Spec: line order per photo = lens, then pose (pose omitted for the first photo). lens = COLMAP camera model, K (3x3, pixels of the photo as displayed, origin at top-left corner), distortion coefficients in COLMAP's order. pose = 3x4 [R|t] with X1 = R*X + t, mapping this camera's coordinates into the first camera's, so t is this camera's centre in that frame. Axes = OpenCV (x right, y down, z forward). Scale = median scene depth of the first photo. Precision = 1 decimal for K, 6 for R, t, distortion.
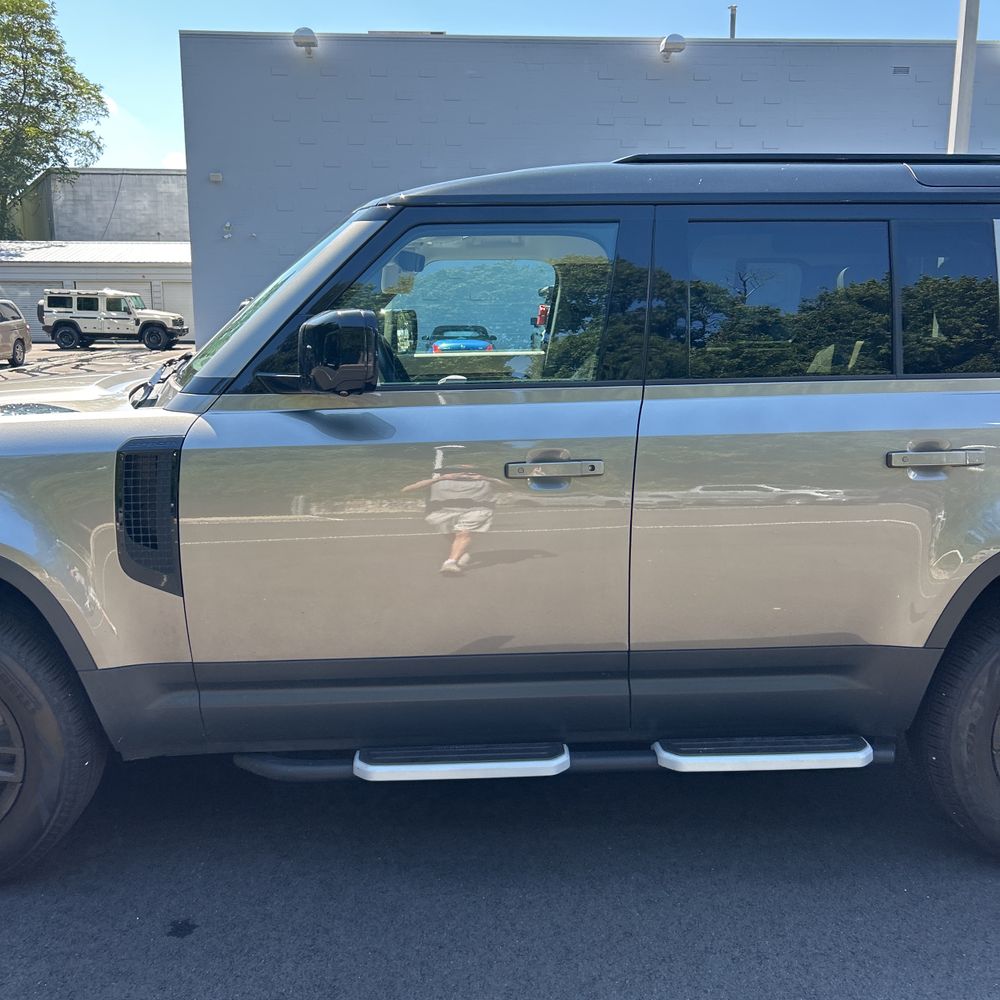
lens RADIAL K [[1019.1, 0, 504.6], [0, 1019.1, 497.2], [0, 0, 1]] dist [0.015737, -0.005571]
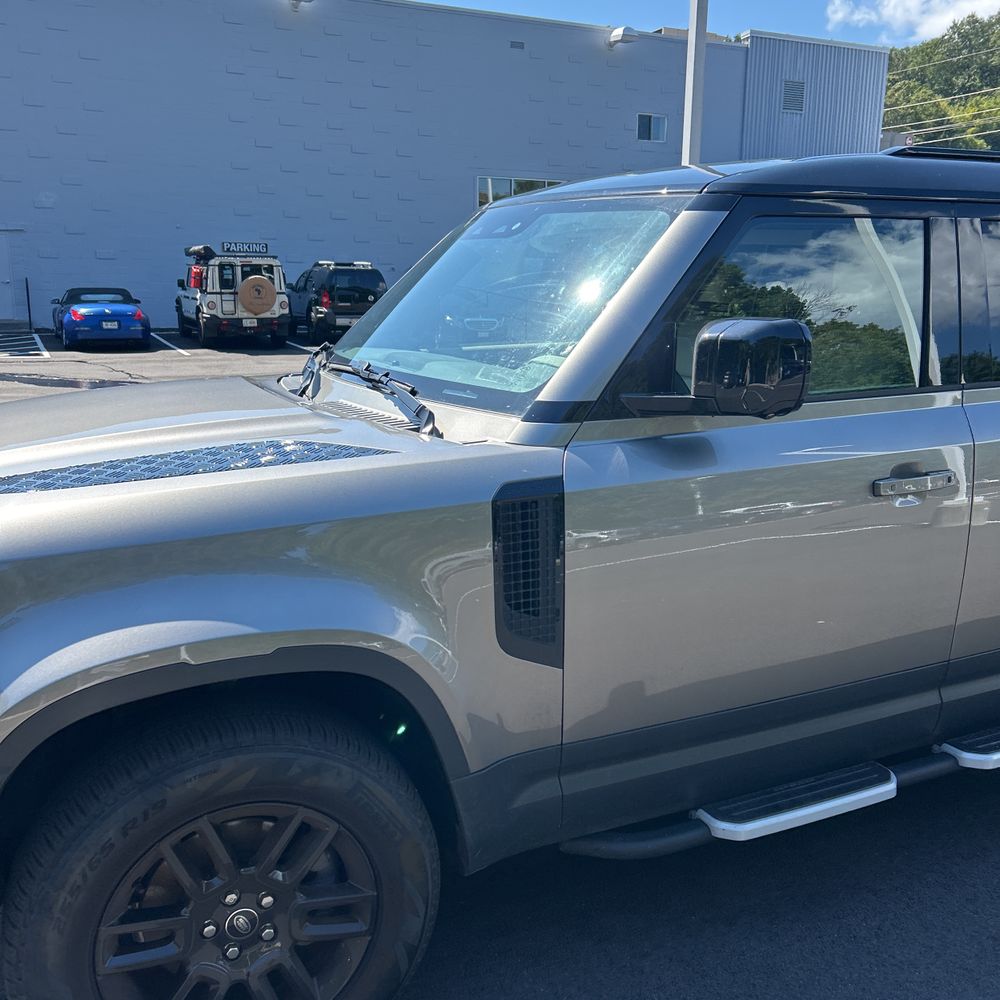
lens RADIAL K [[1009.6, 0, 496.0], [0, 1009.6, 520.3], [0, 0, 1]] dist [0.019307, -0.041995]
pose [[0.924195, -0.078026, 0.373867, -0.058725], [0.054689, 0.995857, 0.072646, -0.007517], [-0.377986, -0.046693, 0.924633, 0.024034]]
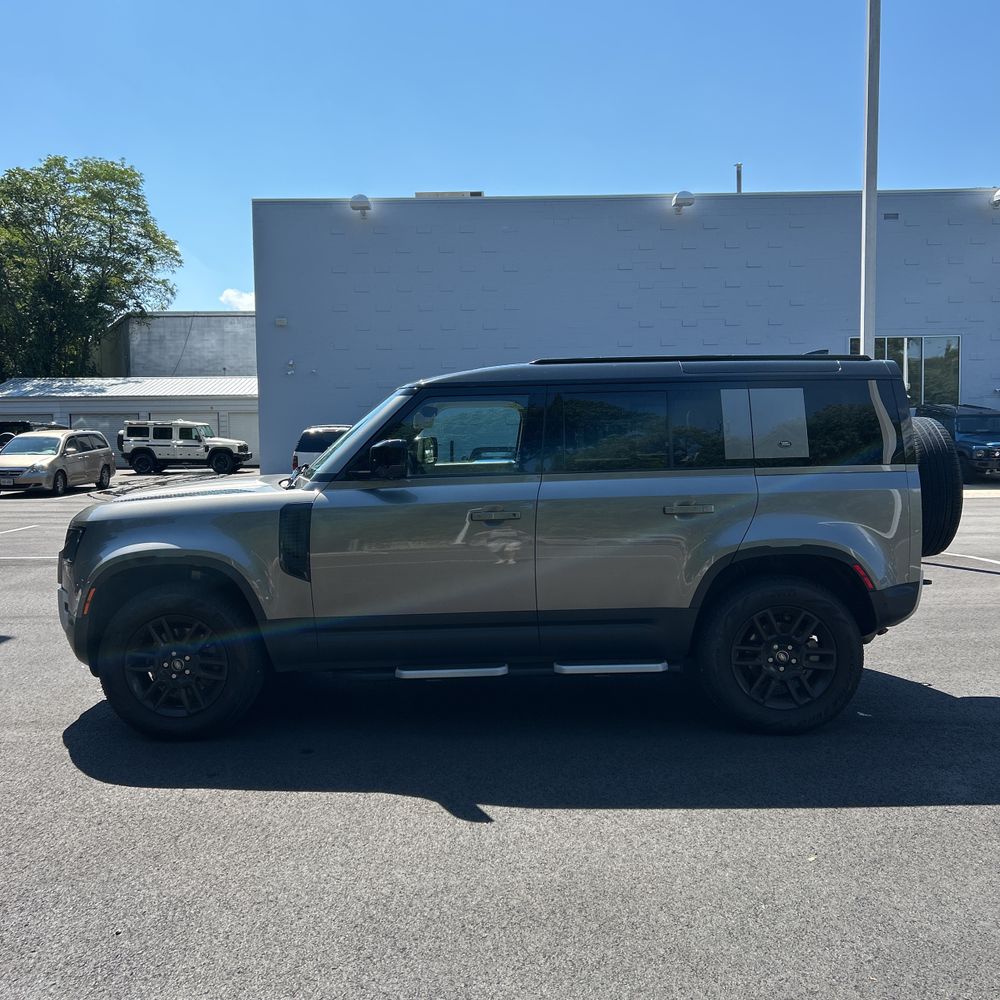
lens RADIAL K [[1019.1, 0, 504.6], [0, 1019.1, 497.2], [0, 0, 1]] dist [0.015737, -0.005571]
pose [[0.998933, -0.011155, -0.044814, 0.013703], [0.005792, 0.992989, -0.118068, 0.015046], [0.045817, 0.117682, 0.991994, -0.086525]]
